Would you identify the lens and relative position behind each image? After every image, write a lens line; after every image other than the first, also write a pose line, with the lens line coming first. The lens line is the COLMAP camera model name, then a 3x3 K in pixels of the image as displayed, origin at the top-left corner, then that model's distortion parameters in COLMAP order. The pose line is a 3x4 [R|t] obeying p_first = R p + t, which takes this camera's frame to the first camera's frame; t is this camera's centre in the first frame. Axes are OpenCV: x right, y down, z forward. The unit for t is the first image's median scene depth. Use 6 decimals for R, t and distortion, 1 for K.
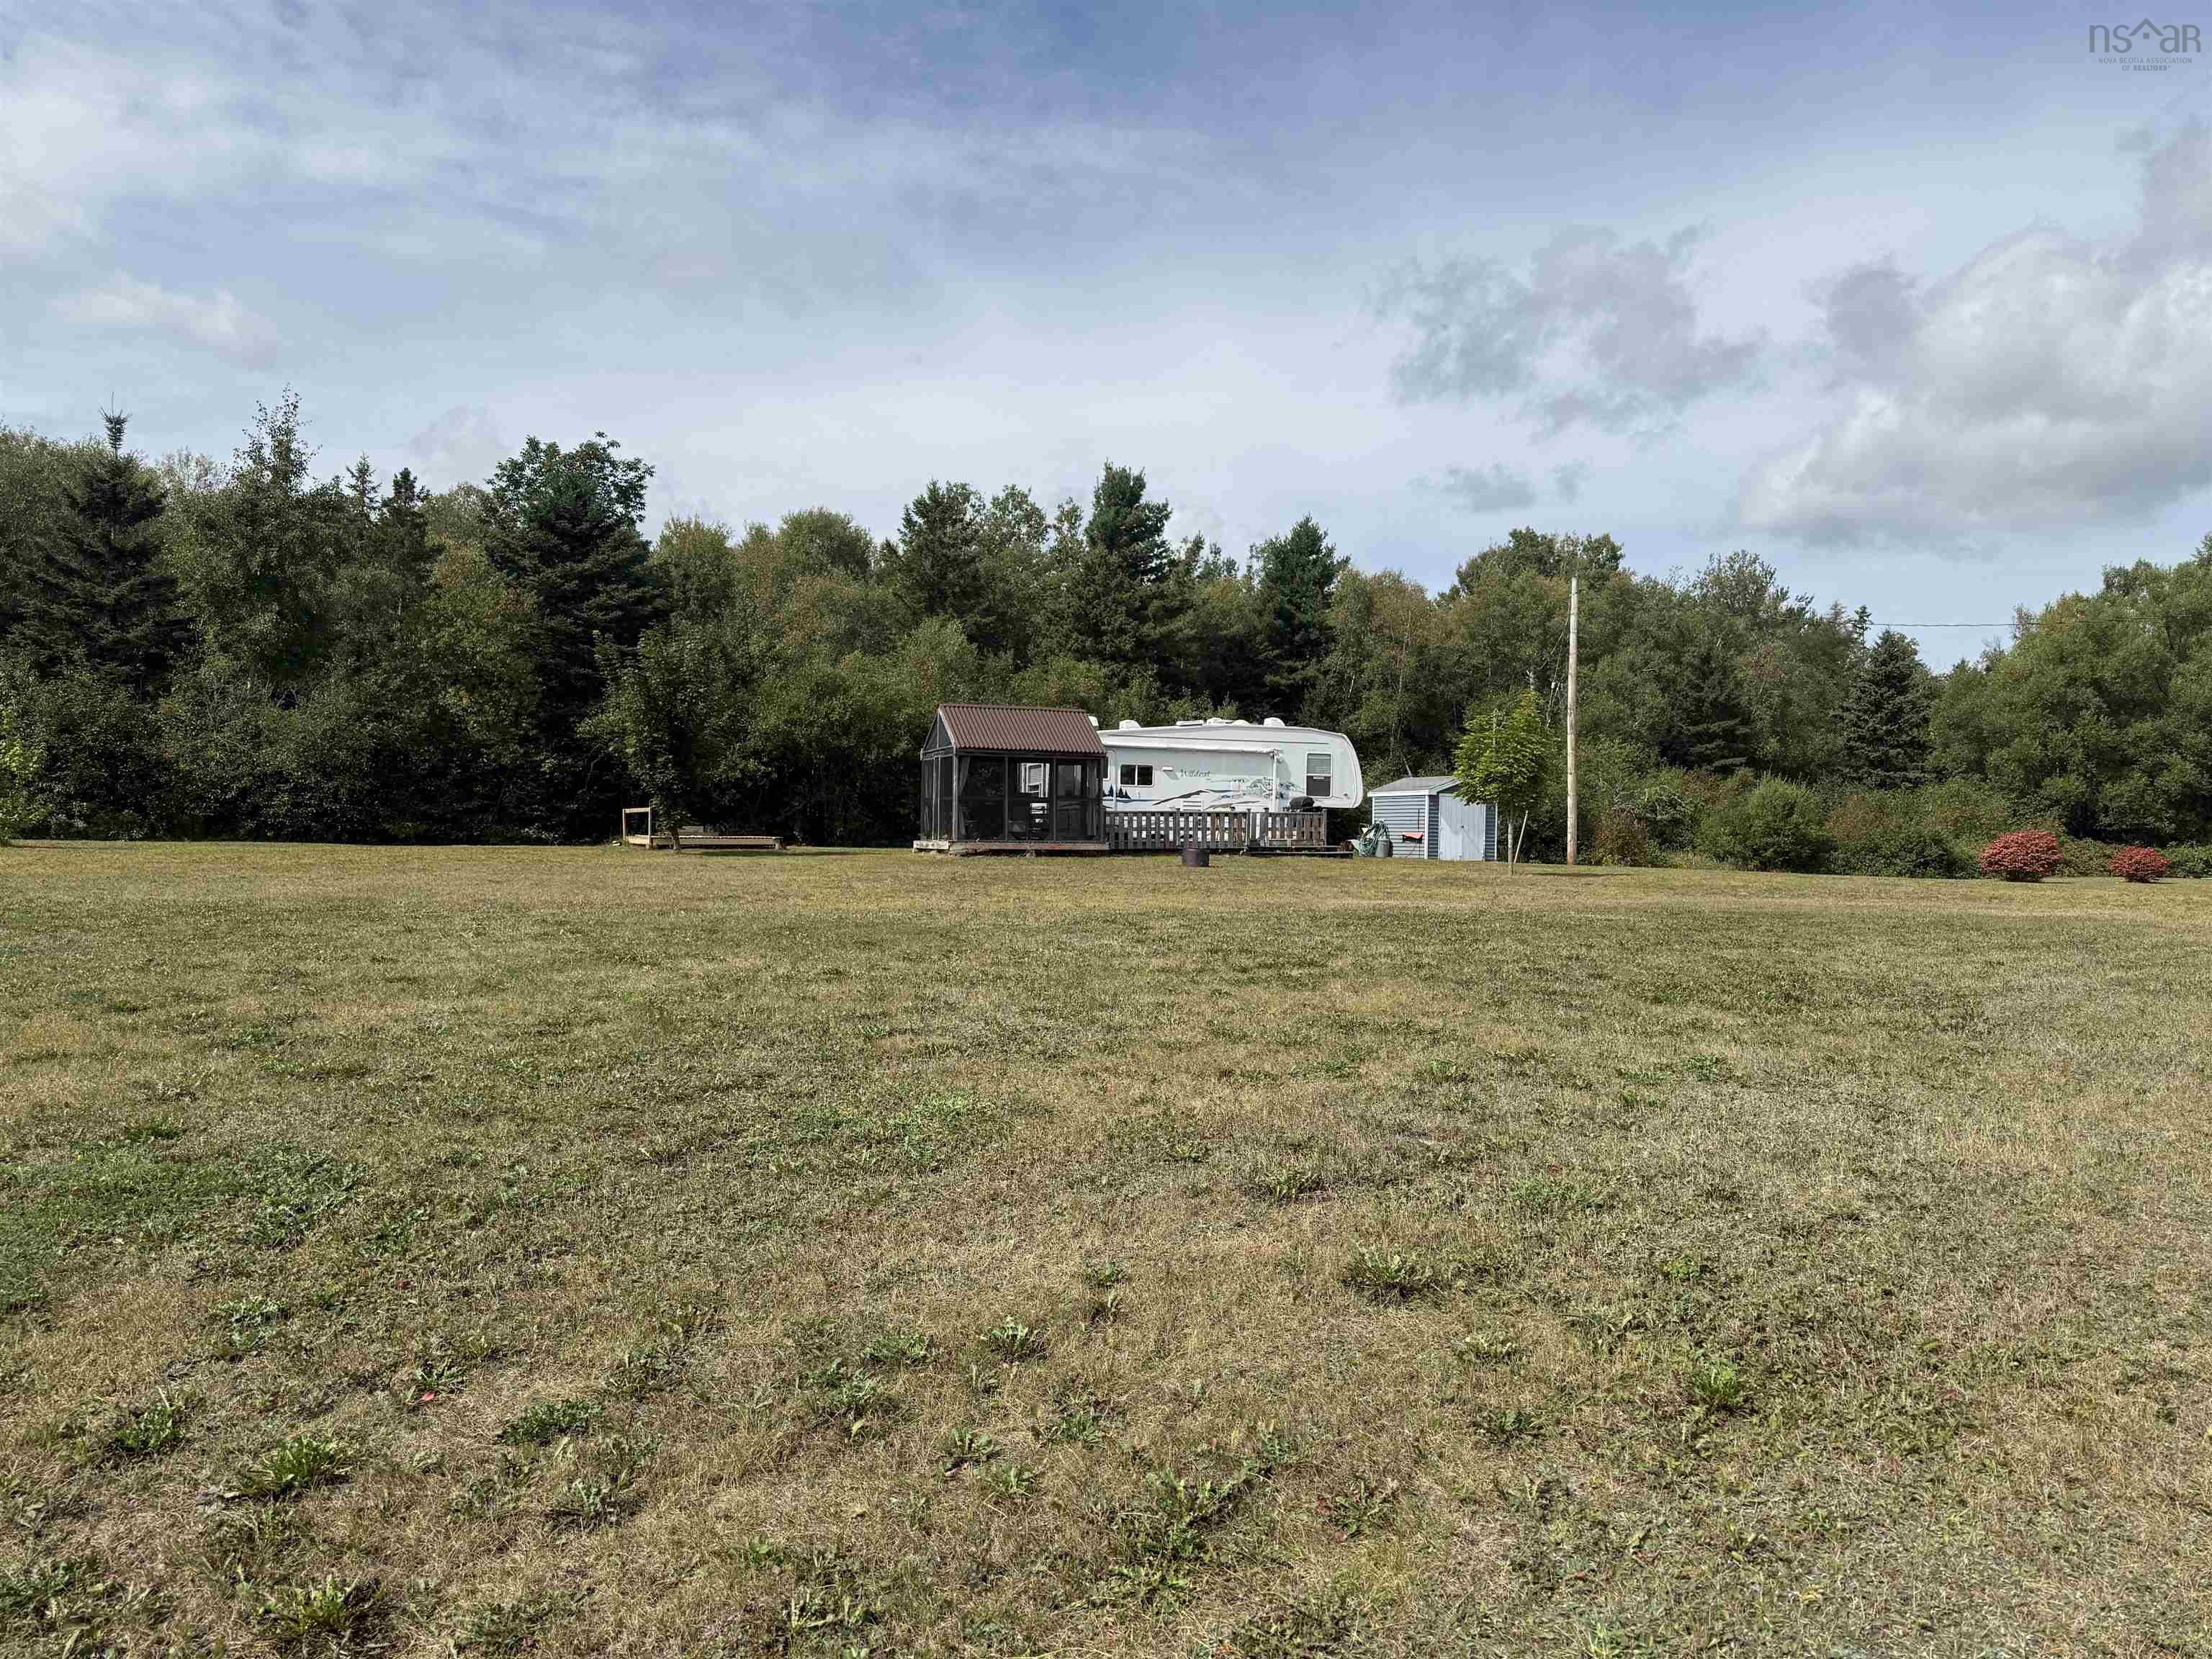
lens RADIAL K [[1525.3, 0, 1106.0], [0, 1525.3, 829.5], [0, 0, 1]] dist [0.137122, -0.219276]
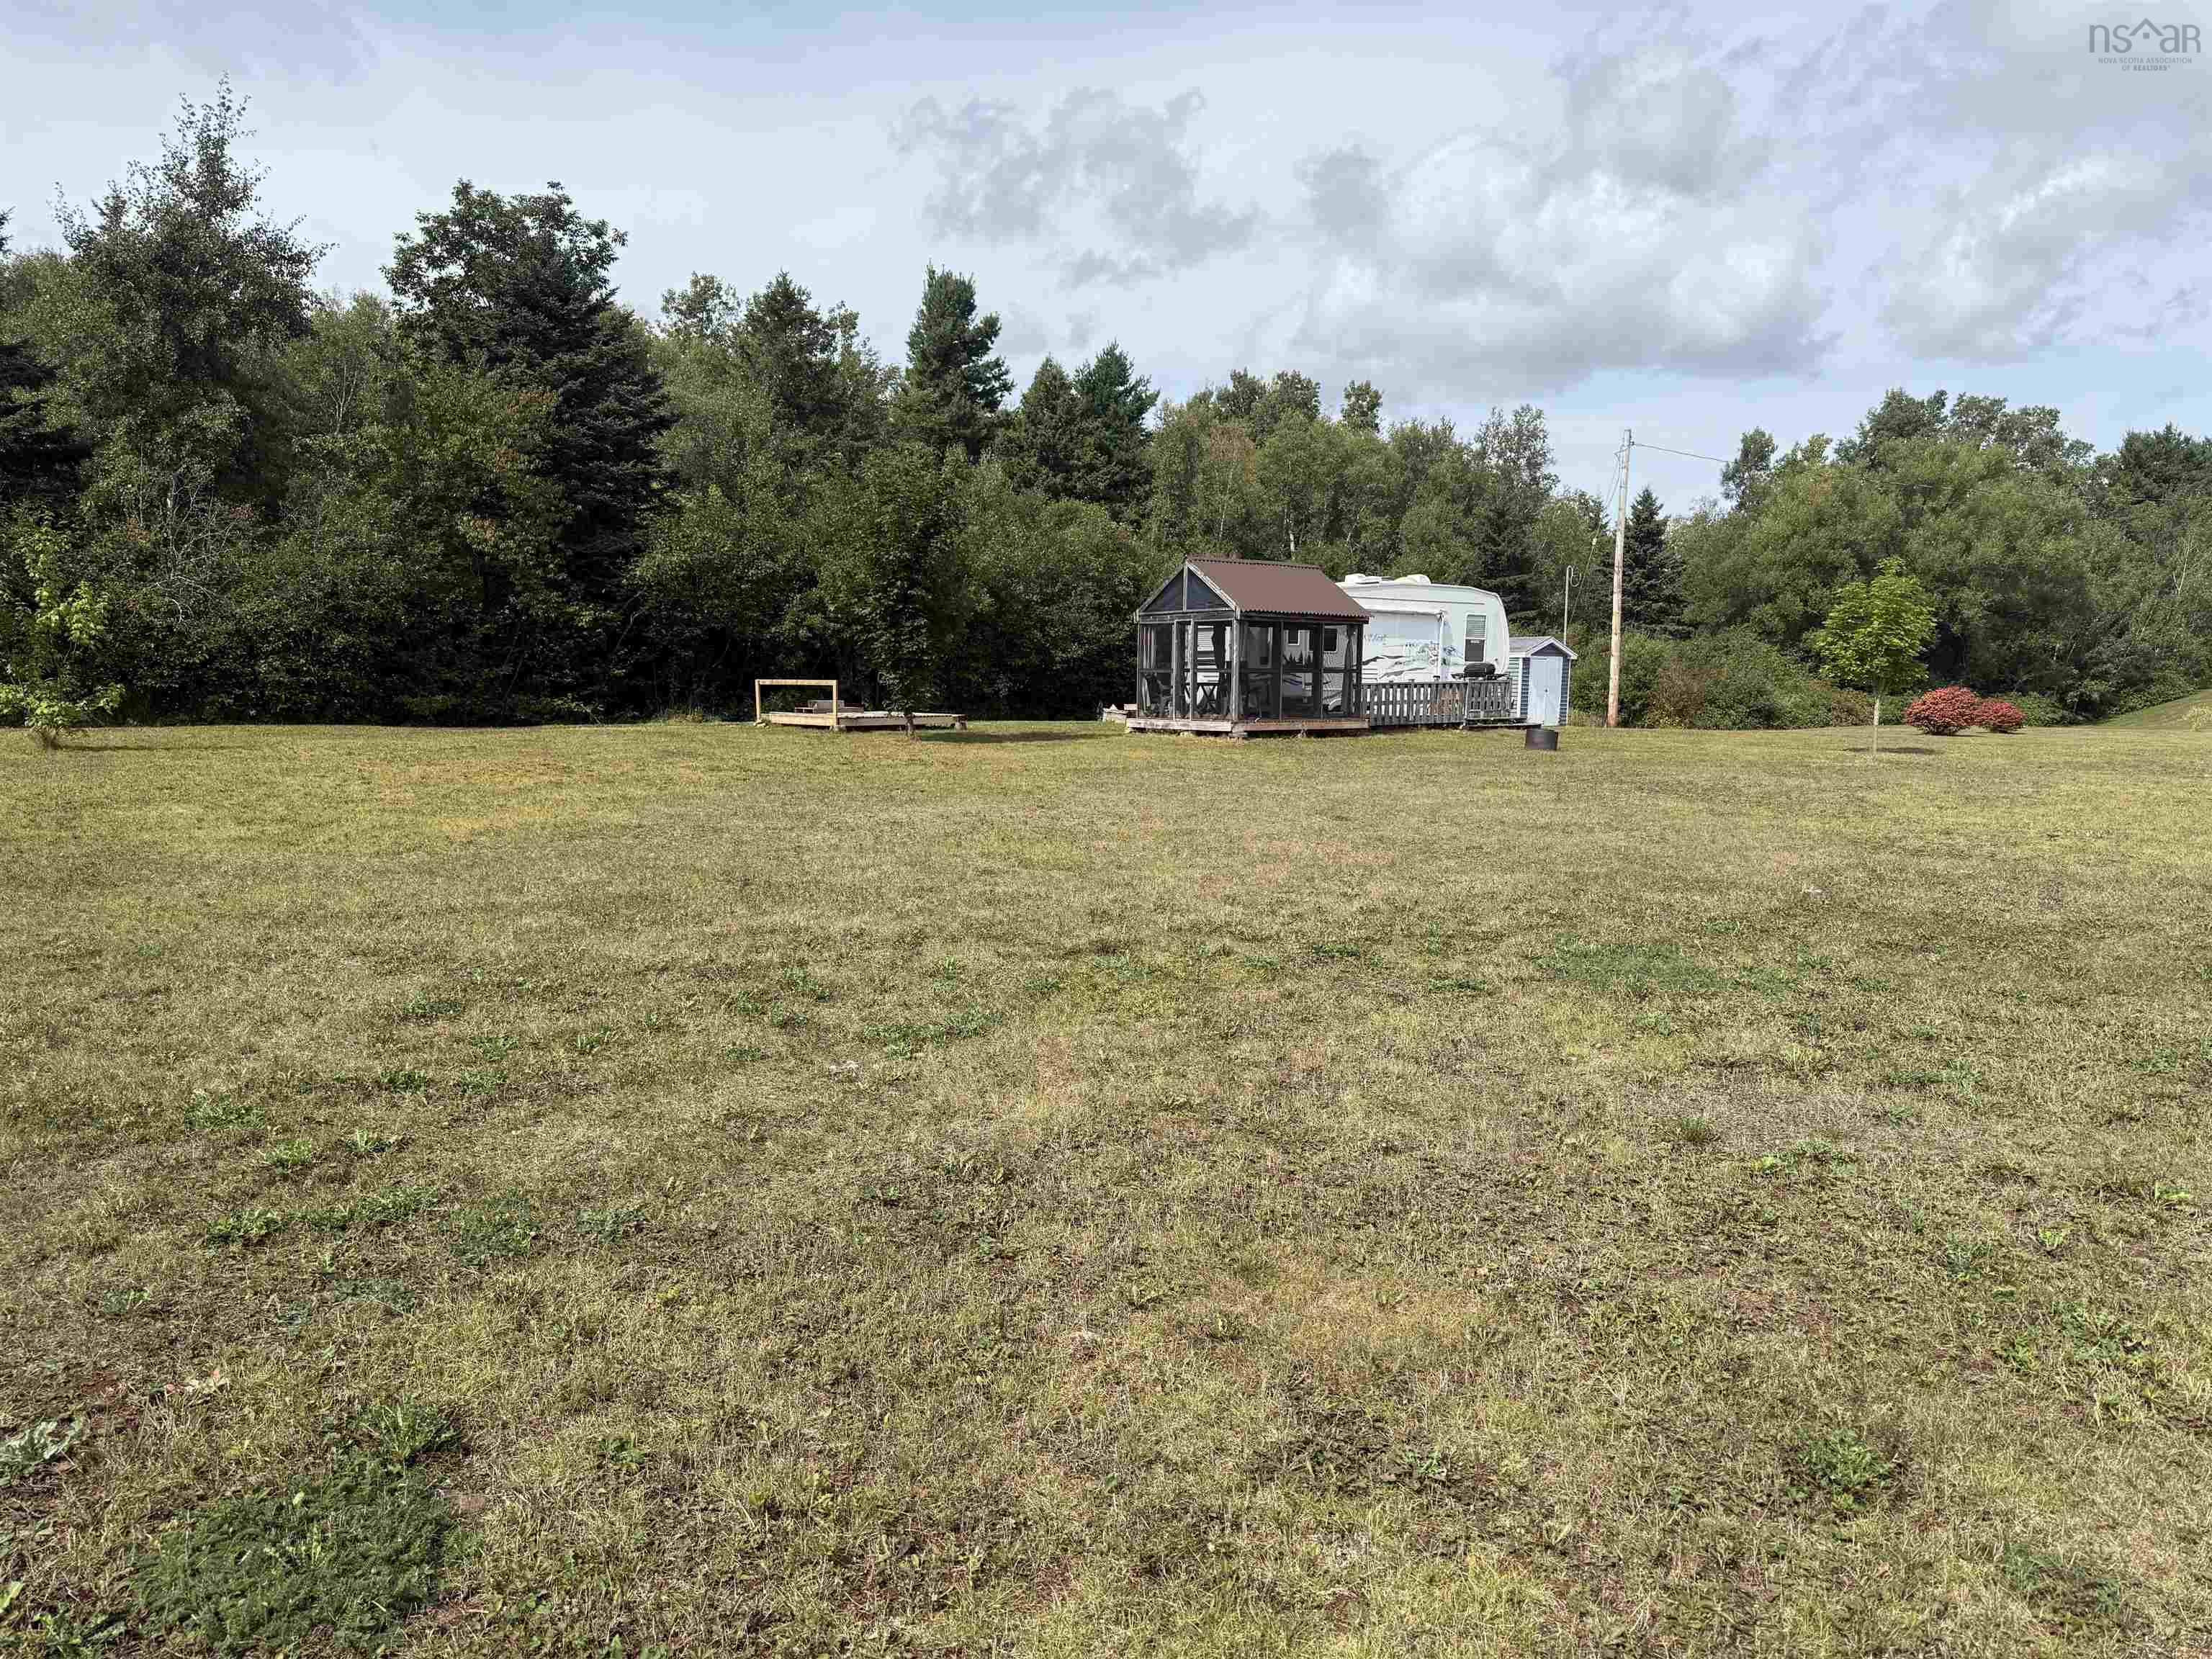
lens RADIAL K [[1539.8, 0, 1106.0], [0, 1539.8, 829.5], [0, 0, 1]] dist [0.094224, -0.107317]
pose [[0.954865, -0.030808, 0.295439, -0.634318], [-0.000295, 0.994508, 0.104659, -0.033757], [-0.297041, -0.100022, 0.949612, 0.296692]]
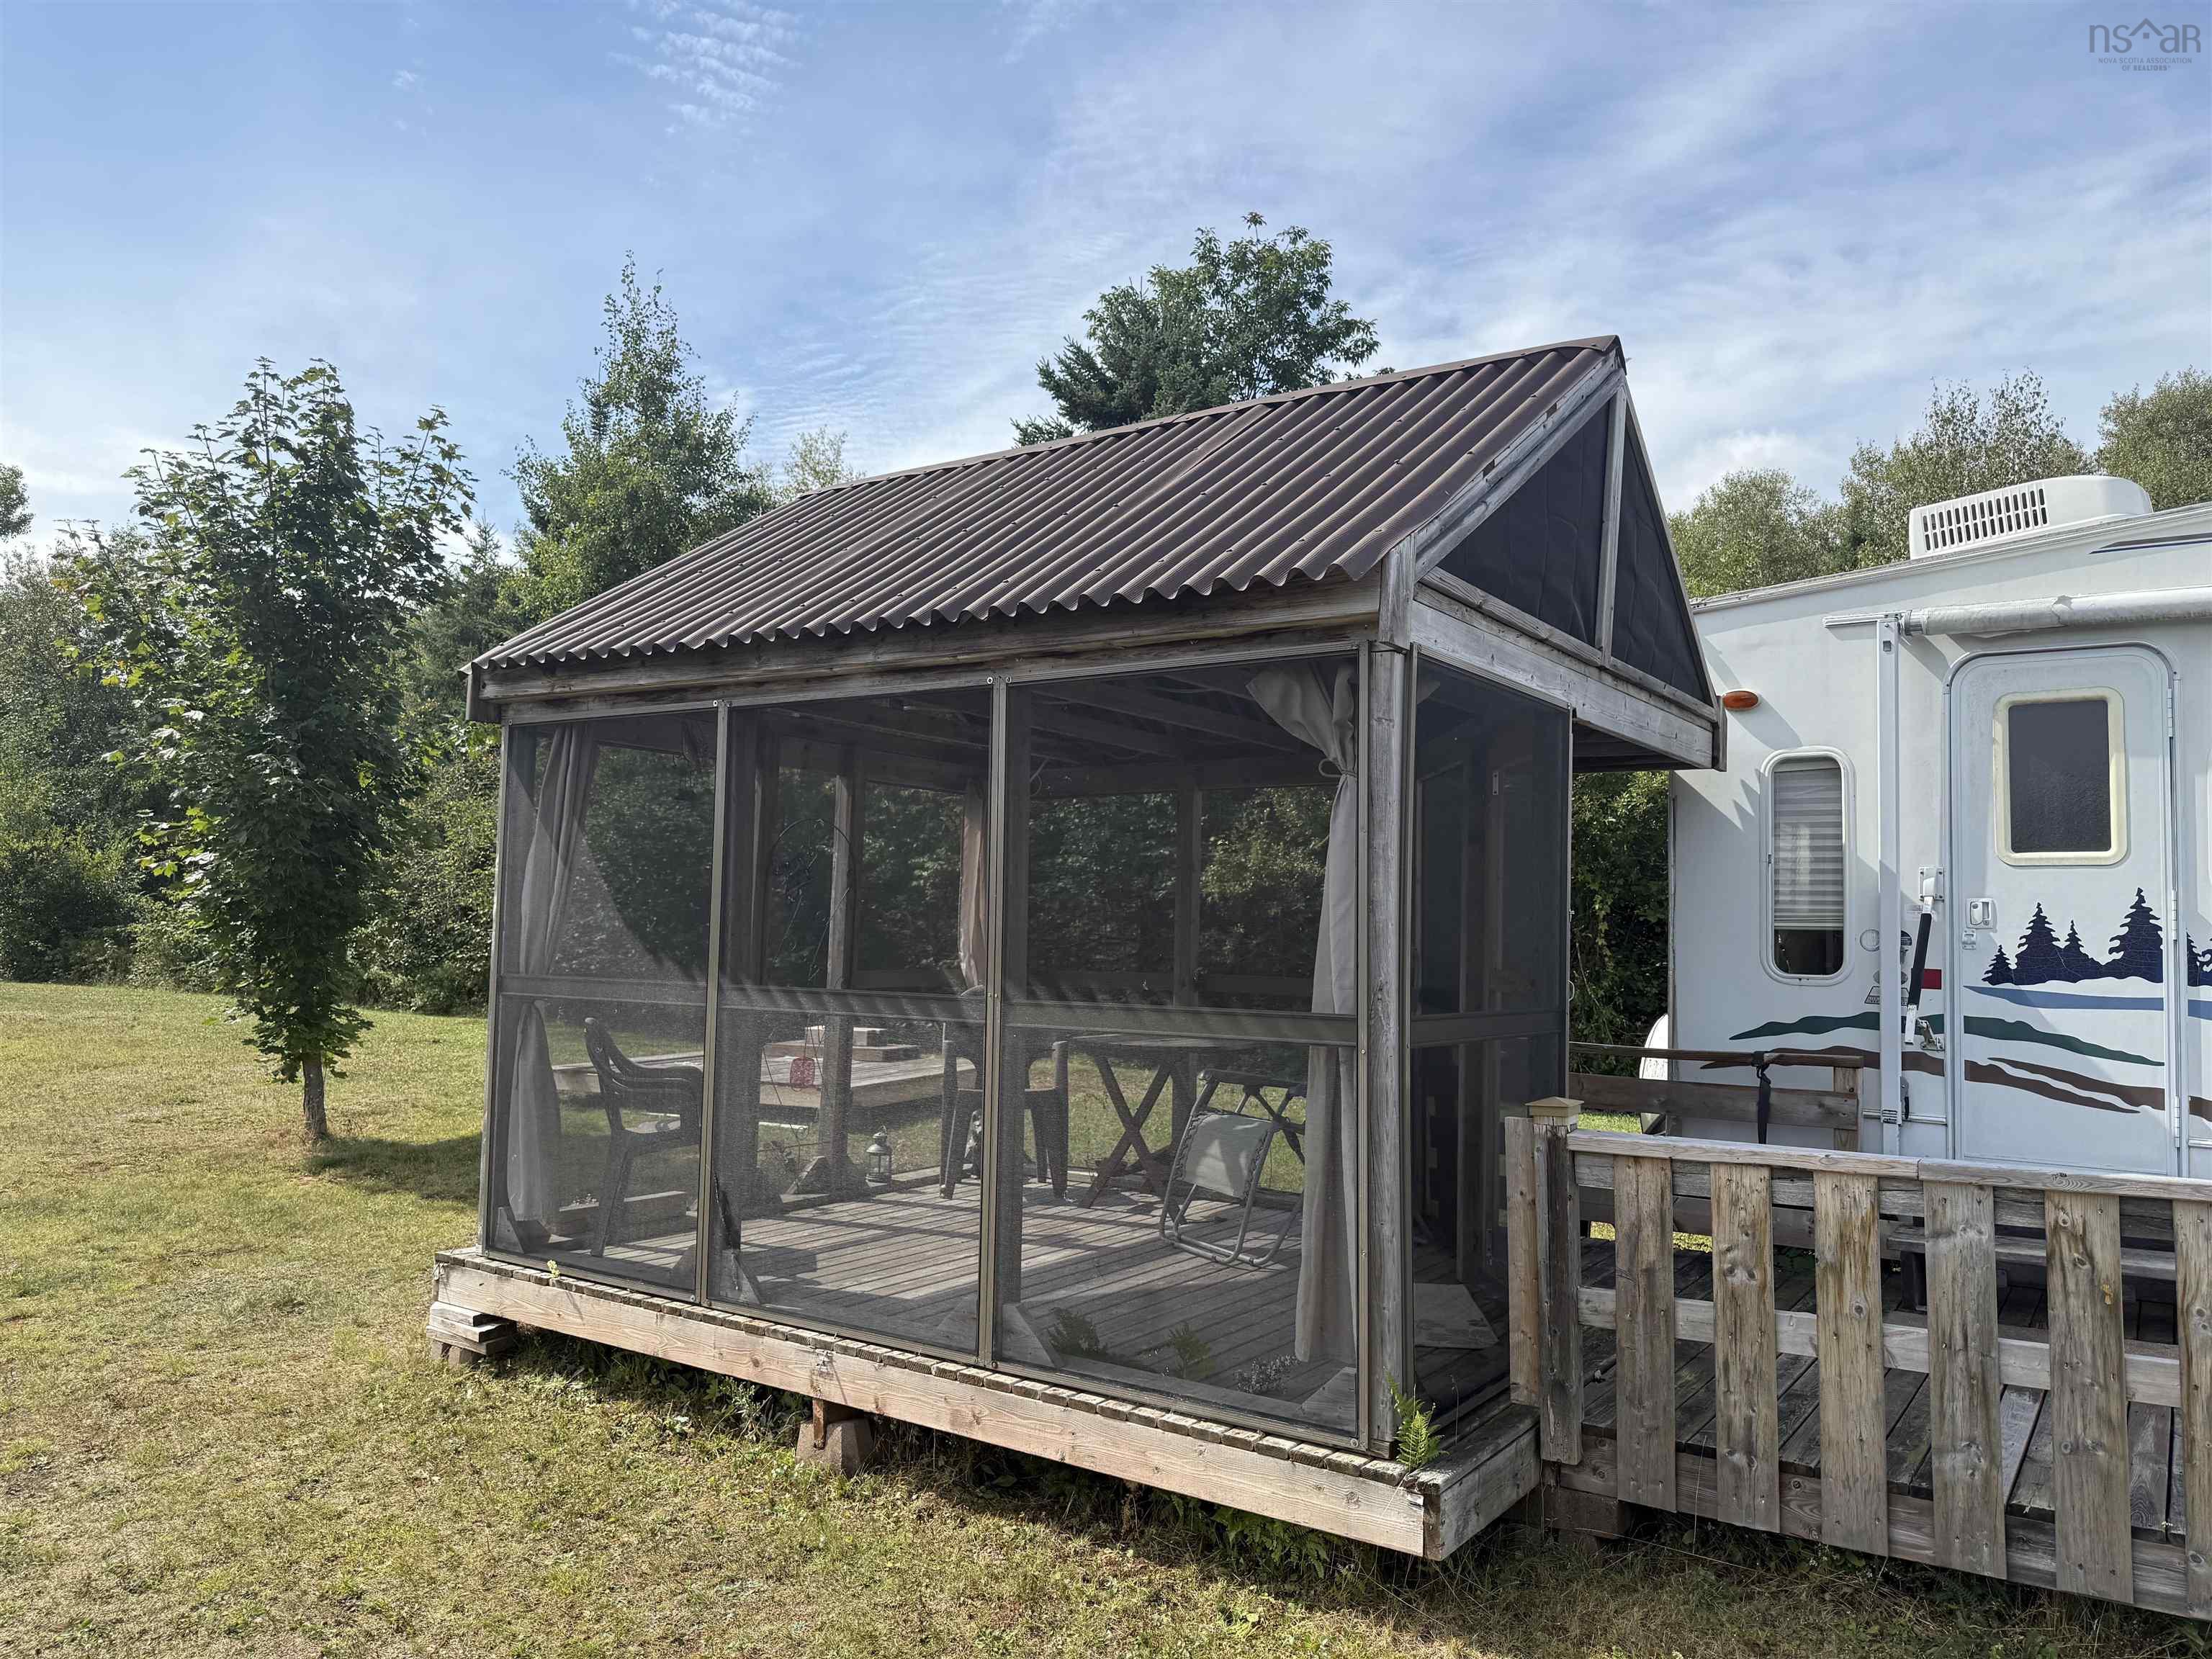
lens RADIAL K [[1569.4, 0, 1105.3], [0, 1569.4, 789.5], [0, 0, 1]] dist [0.114579, -0.121263]
pose [[0.560145, -0.074976, -0.824995, 0.124118], [-0.011781, 0.995074, -0.098432, -0.039462], [0.828311, 0.064855, 0.556502, 1.431709]]
